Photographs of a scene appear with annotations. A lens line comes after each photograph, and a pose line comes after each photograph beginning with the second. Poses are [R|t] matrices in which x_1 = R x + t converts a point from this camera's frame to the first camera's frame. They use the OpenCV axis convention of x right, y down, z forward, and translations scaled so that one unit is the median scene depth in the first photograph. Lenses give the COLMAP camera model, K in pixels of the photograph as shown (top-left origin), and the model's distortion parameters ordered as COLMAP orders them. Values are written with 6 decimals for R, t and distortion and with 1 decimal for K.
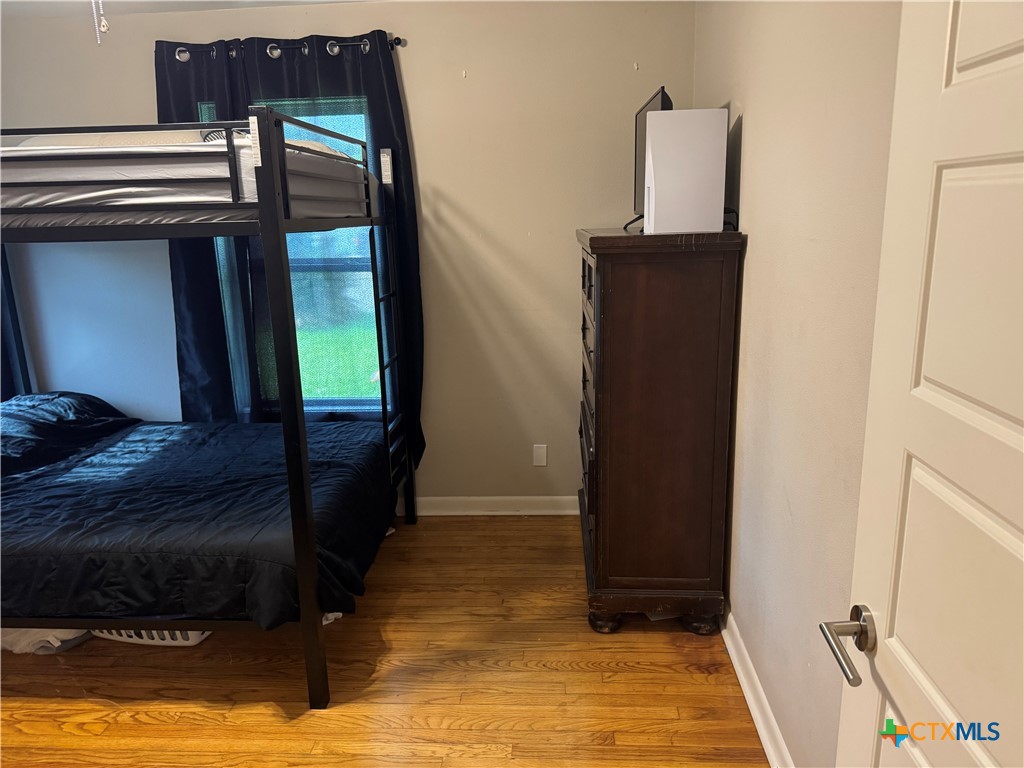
lens RADIAL K [[721.0, 0, 506.9], [0, 721.0, 383.3], [0, 0, 1]] dist [0.073265, -0.095378]
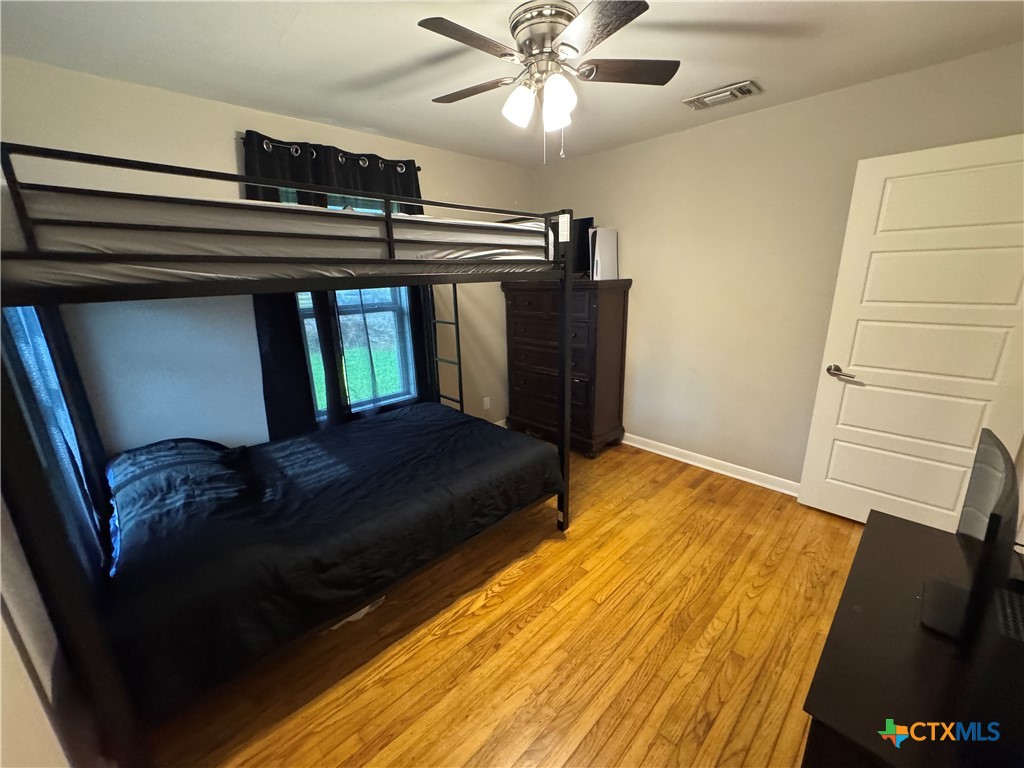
lens RADIAL K [[409.5, 0, 507.7], [0, 409.5, 387.4], [0, 0, 1]] dist [-0.001057, -0.000279]
pose [[0.670513, -0.189454, 0.717300, -0.846617], [0.181022, 0.979401, 0.089465, -0.033839], [-0.719474, 0.069860, 0.690997, 0.274431]]
